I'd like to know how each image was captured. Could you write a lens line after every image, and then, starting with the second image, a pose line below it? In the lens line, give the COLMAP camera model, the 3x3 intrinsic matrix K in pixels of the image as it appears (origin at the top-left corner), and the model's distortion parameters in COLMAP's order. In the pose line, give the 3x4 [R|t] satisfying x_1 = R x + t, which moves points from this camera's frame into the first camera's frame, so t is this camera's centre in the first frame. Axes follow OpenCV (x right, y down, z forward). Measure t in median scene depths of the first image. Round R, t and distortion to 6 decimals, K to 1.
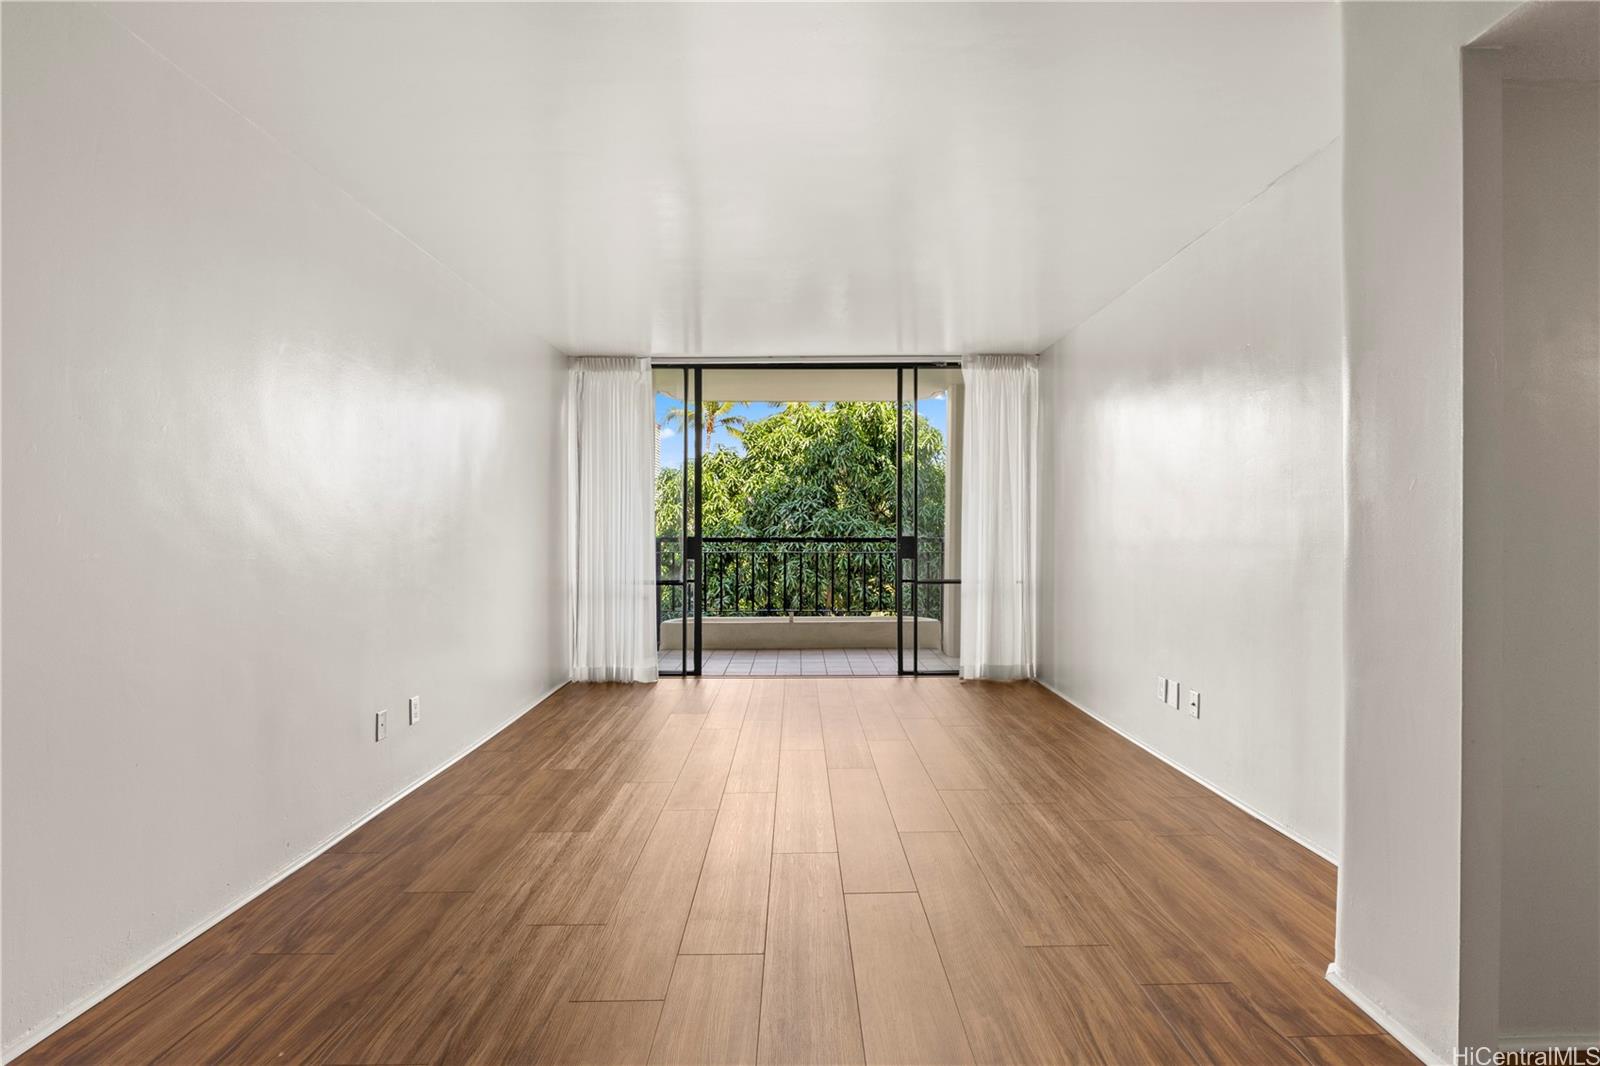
lens RADIAL K [[737.2, 0, 795.7], [0, 737.2, 529.7], [0, 0, 1]] dist [-0.004266, -0.000293]
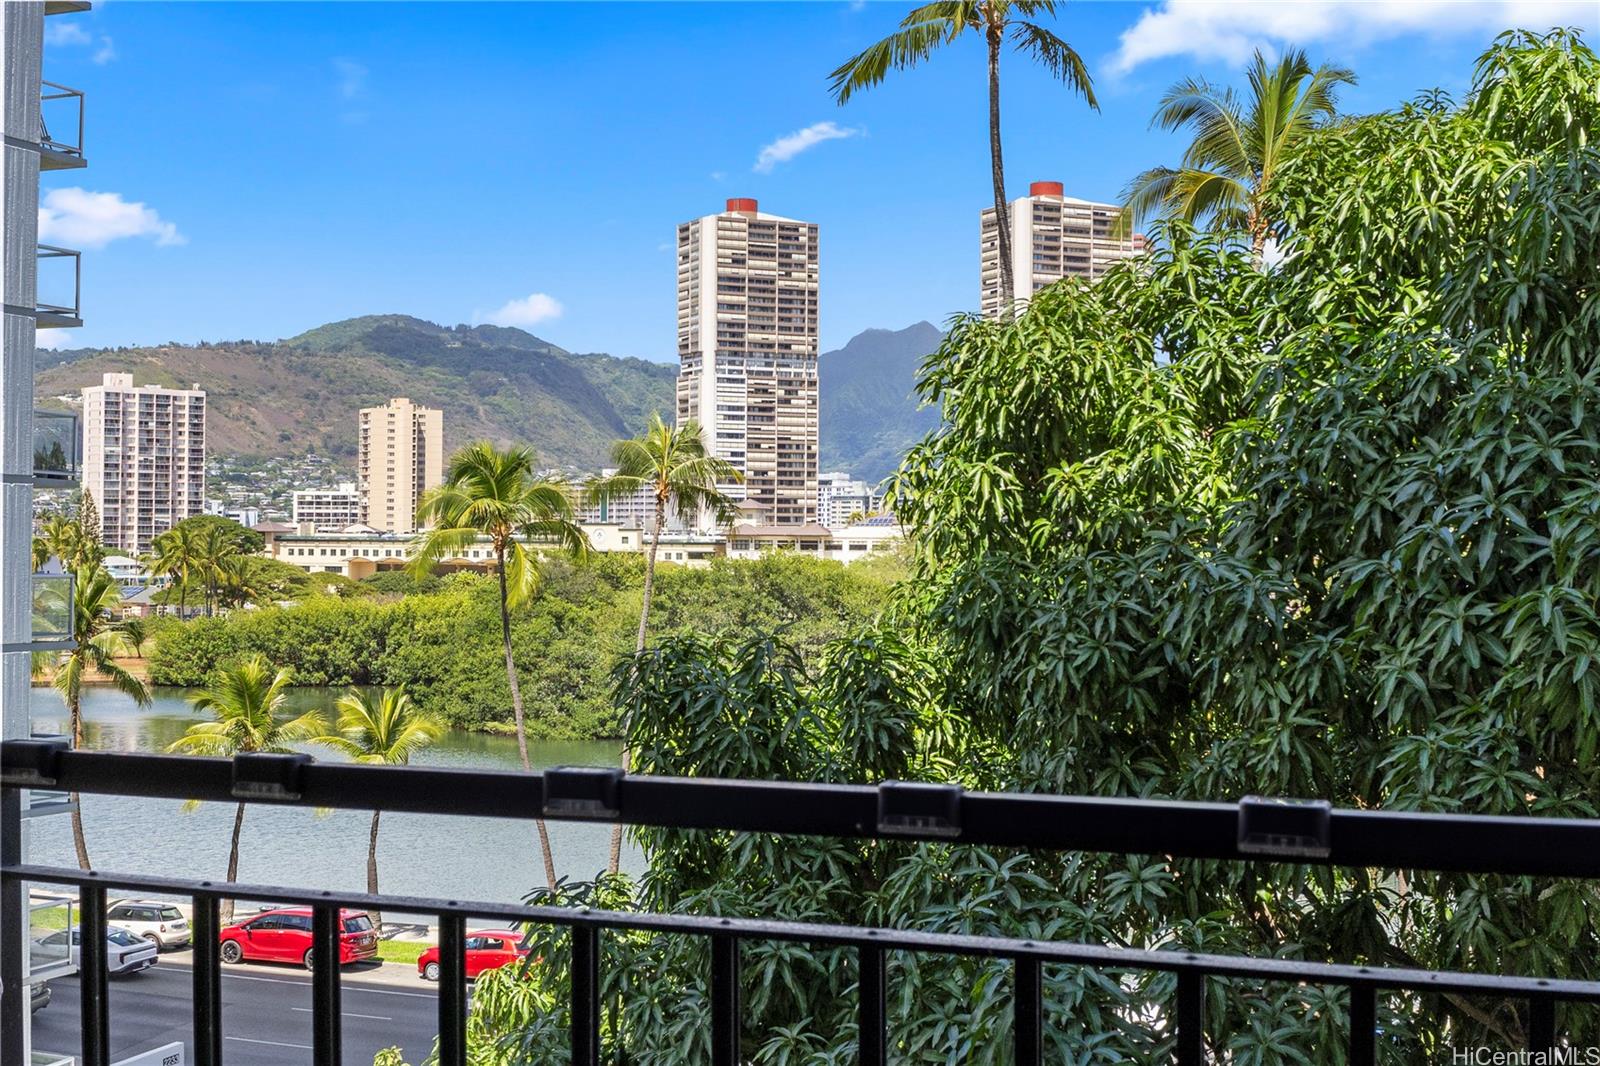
lens RADIAL K [[2070.3, 0, 795.8], [0, 2070.3, 498.2], [0, 0, 1]] dist [-0.009076, -0.053288]
pose [[0.937938, -0.000063, -0.346804, 0.063301], [-0.006130, 0.999841, -0.016761, -0.028746], [0.346750, 0.017846, 0.937788, 0.930116]]
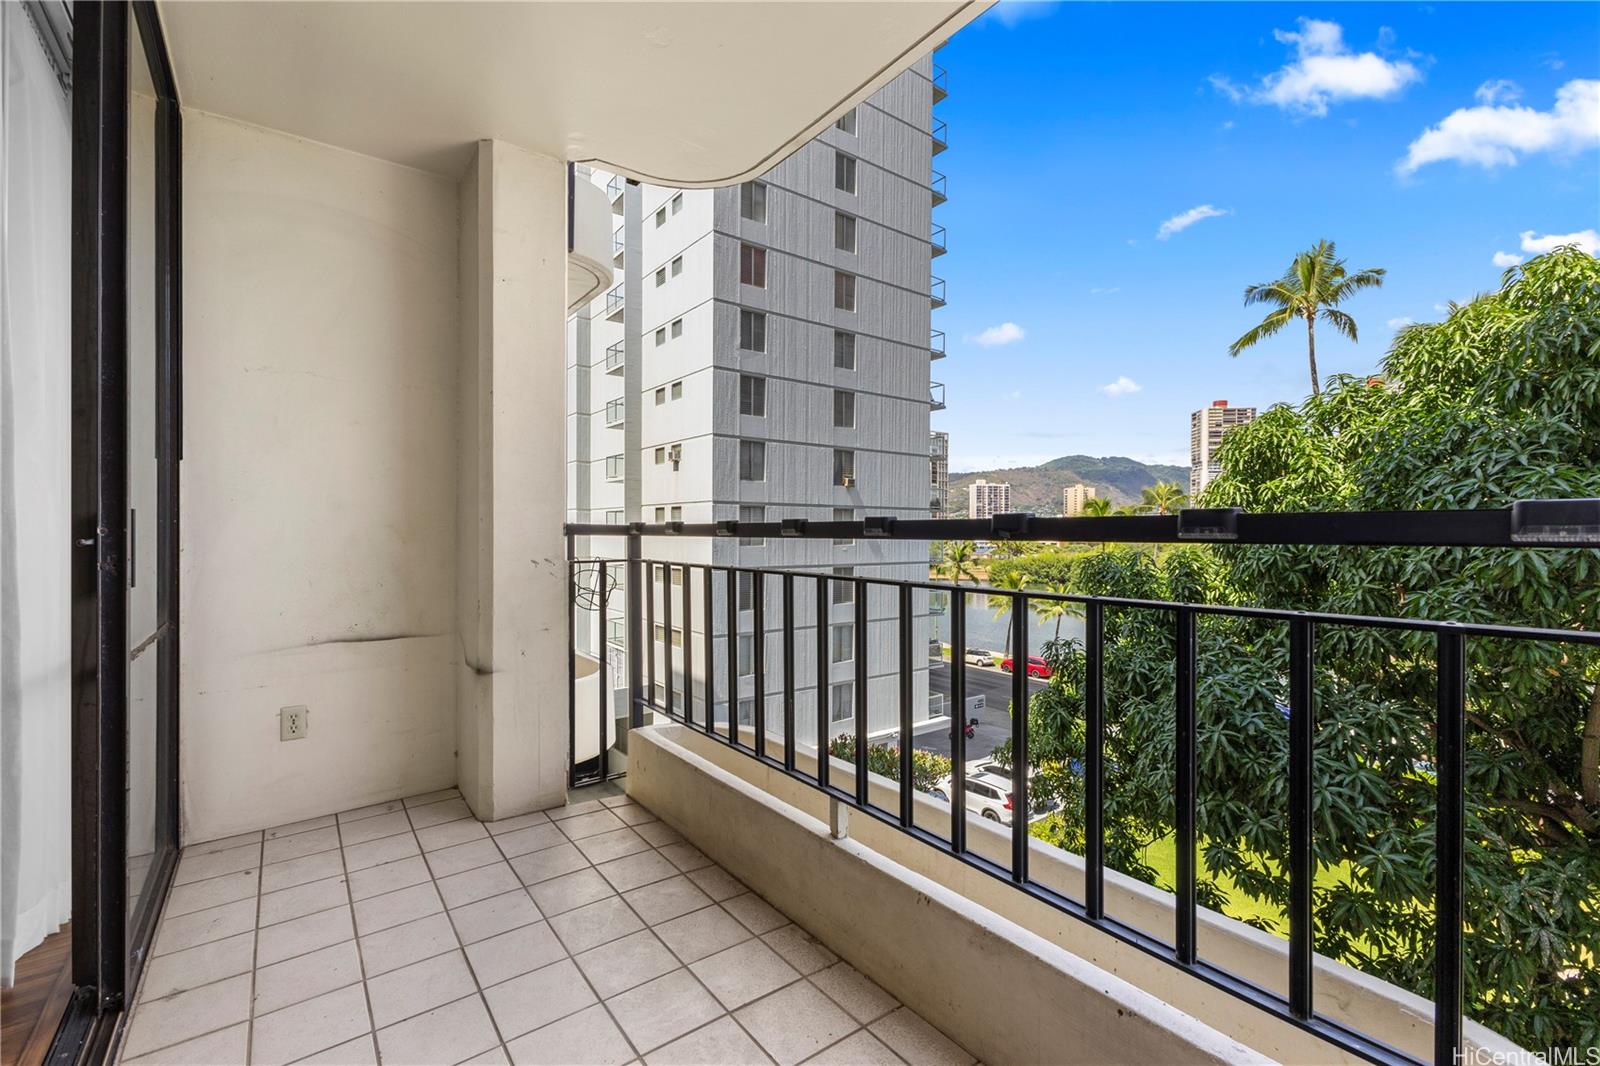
lens RADIAL K [[686.5, 0, 799.9], [0, 686.5, 528.3], [0, 0, 1]] dist [0.005339, 0.000174]
pose [[0.597301, -0.001470, -0.802016, 0.232169], [-0.001680, 0.999994, -0.003084, 0.018197], [0.802015, 0.003189, 0.597295, 1.066522]]
